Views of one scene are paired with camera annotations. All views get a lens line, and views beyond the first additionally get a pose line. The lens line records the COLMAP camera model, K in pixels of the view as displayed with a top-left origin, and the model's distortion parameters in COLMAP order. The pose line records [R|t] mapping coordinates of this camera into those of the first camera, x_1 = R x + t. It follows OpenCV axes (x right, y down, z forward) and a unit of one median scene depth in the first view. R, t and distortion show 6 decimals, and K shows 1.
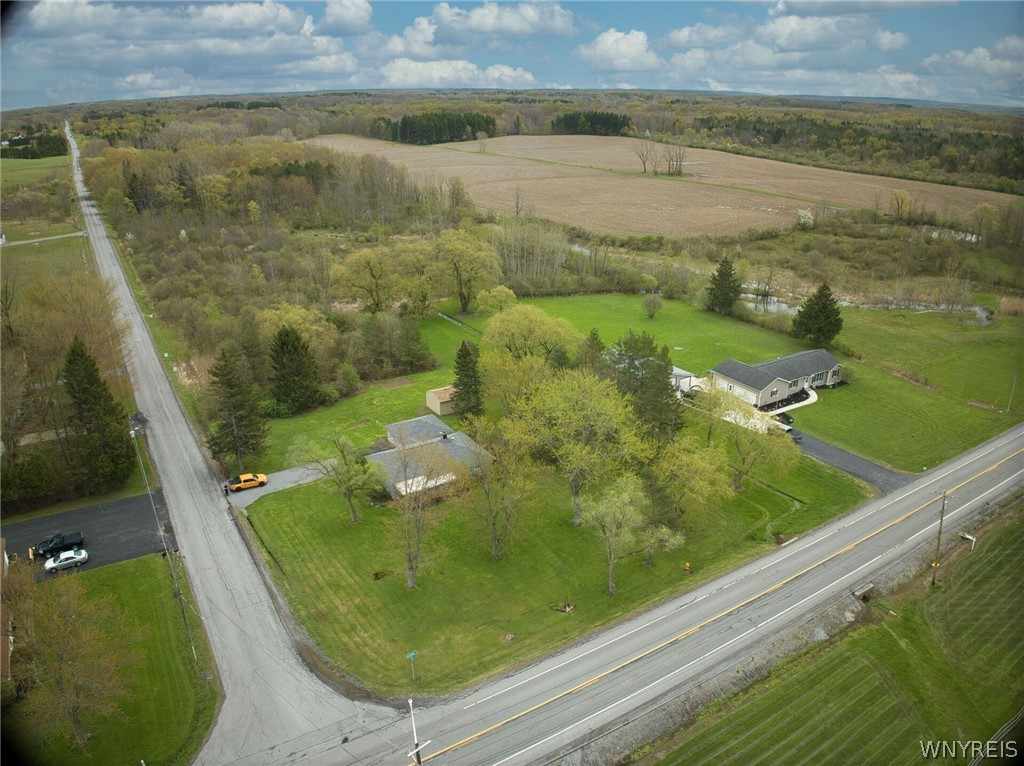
lens RADIAL K [[725.7, 0, 512.0], [0, 725.7, 383.0], [0, 0, 1]] dist [-0.112120, -0.001491]
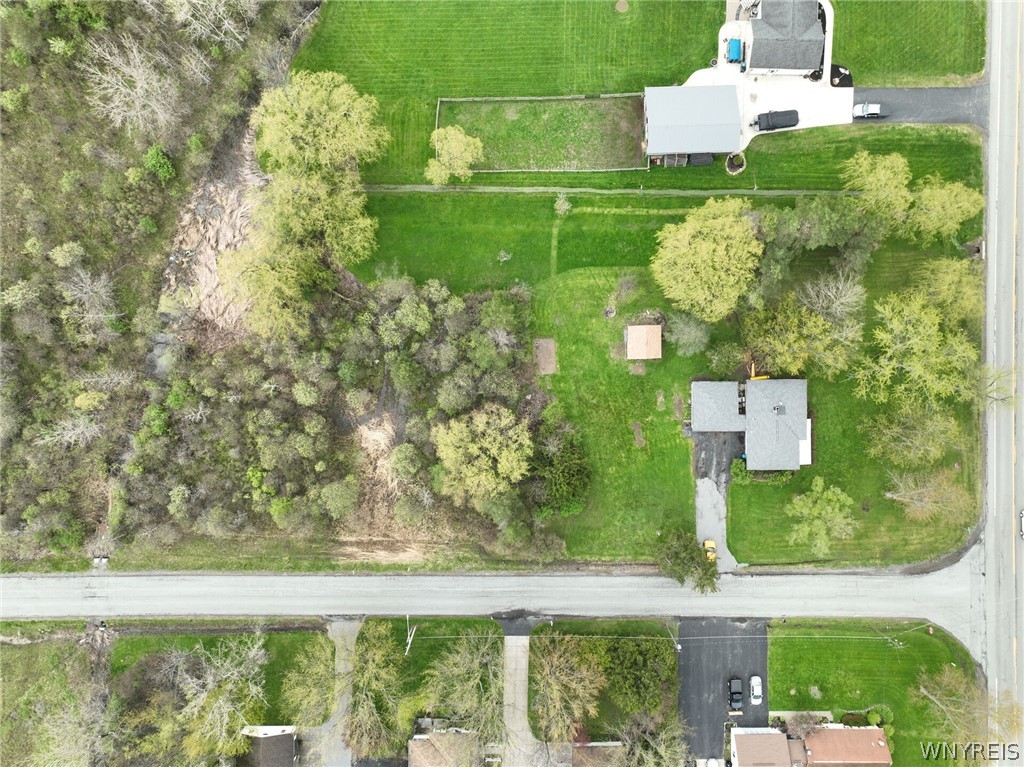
lens RADIAL K [[718.6, 0, 512.0], [0, 718.6, 383.5], [0, 0, 1]] dist [-0.005505, 0.018838]
pose [[0.528729, -0.848784, -0.003488, -0.301112], [0.303840, 0.185429, 0.934504, -1.238009], [-0.792545, -0.495159, 0.355936, 0.999598]]
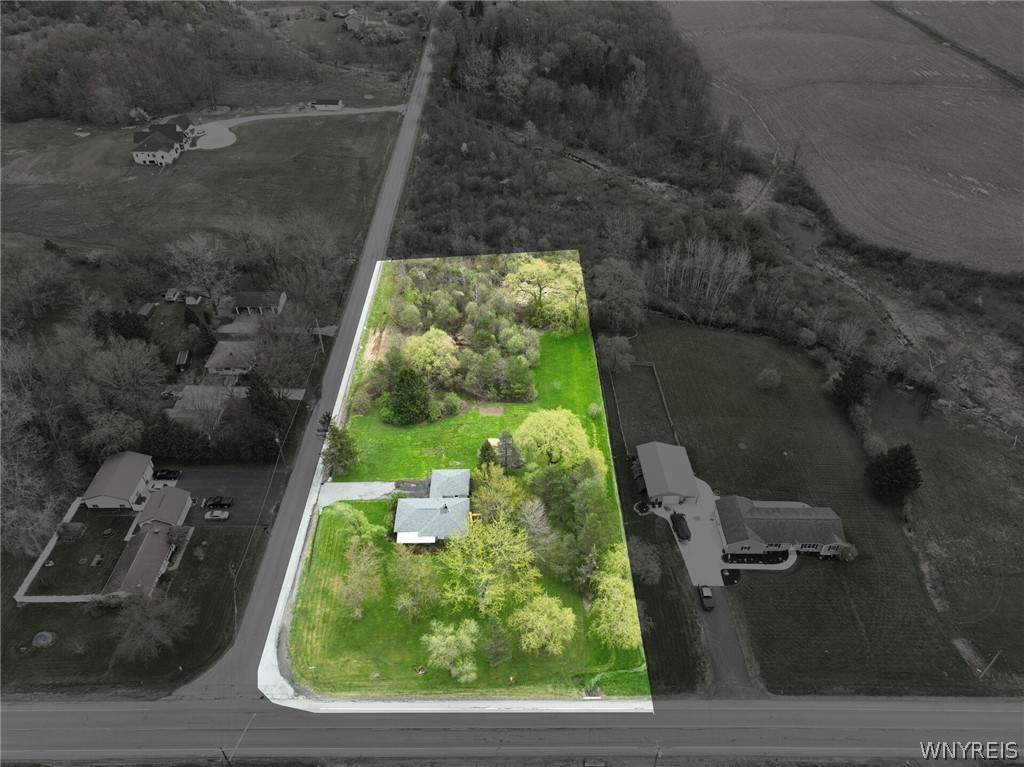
lens RADIAL K [[718.6, 0, 512.0], [0, 718.6, 383.5], [0, 0, 1]] dist [-0.005505, 0.018838]
pose [[0.851890, 0.332795, -0.404390, 0.566929], [-0.197484, 0.919271, 0.340500, -0.728979], [0.485061, -0.210208, 0.848840, -0.142318]]
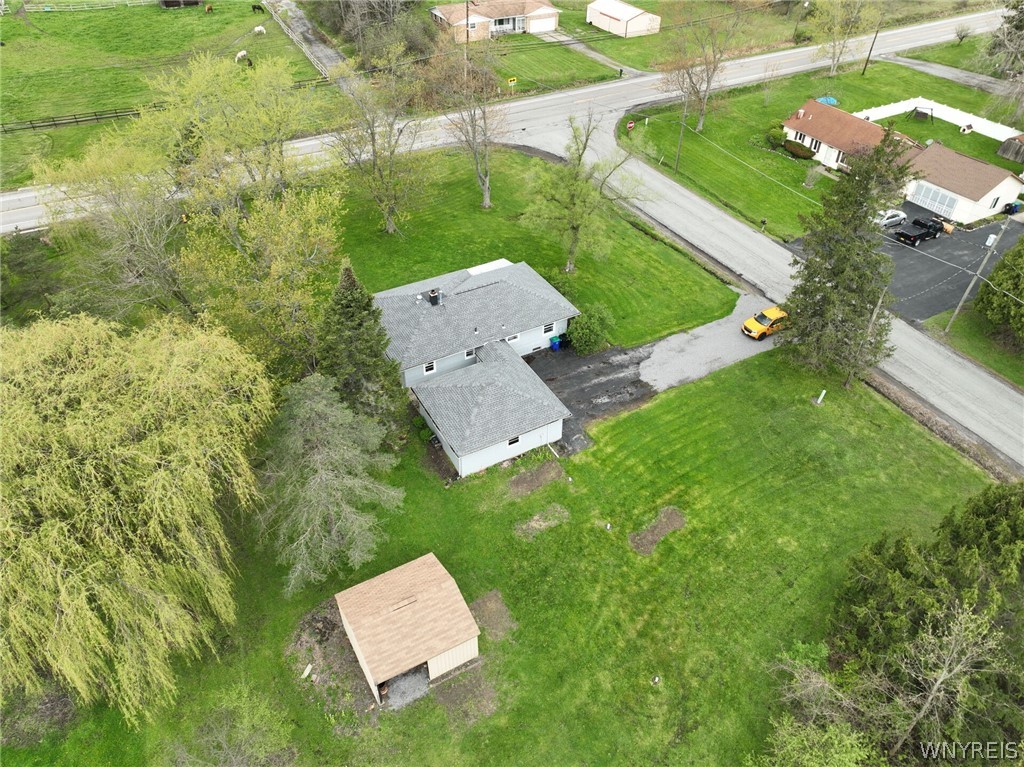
lens RADIAL K [[718.6, 0, 512.0], [0, 718.6, 383.5], [0, 0, 1]] dist [-0.005505, 0.018838]
pose [[-0.998272, -0.044069, 0.038863, -0.183897], [0.013289, 0.474929, 0.879924, -0.379357], [-0.057235, 0.878920, -0.473523, 1.377230]]
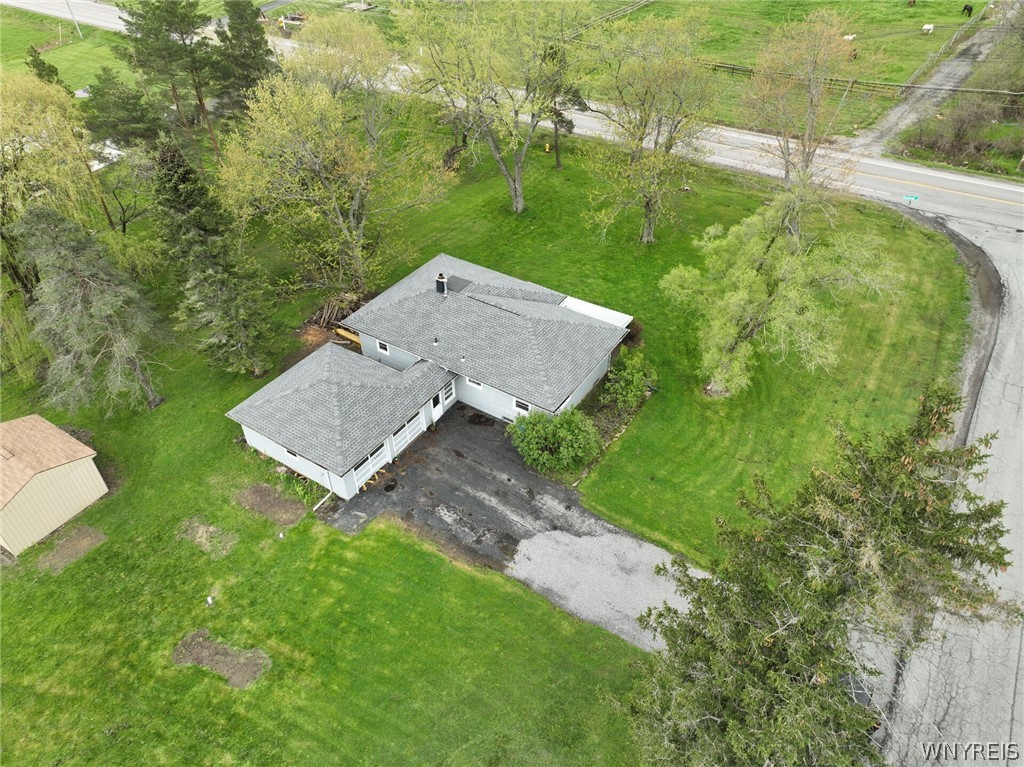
lens RADIAL K [[718.6, 0, 512.0], [0, 718.6, 383.5], [0, 0, 1]] dist [-0.005505, 0.018838]
pose [[-0.415852, -0.579572, 0.700830, -0.470586], [0.341811, 0.614514, 0.711012, -0.189007], [-0.842753, 0.535228, -0.057443, 1.080540]]
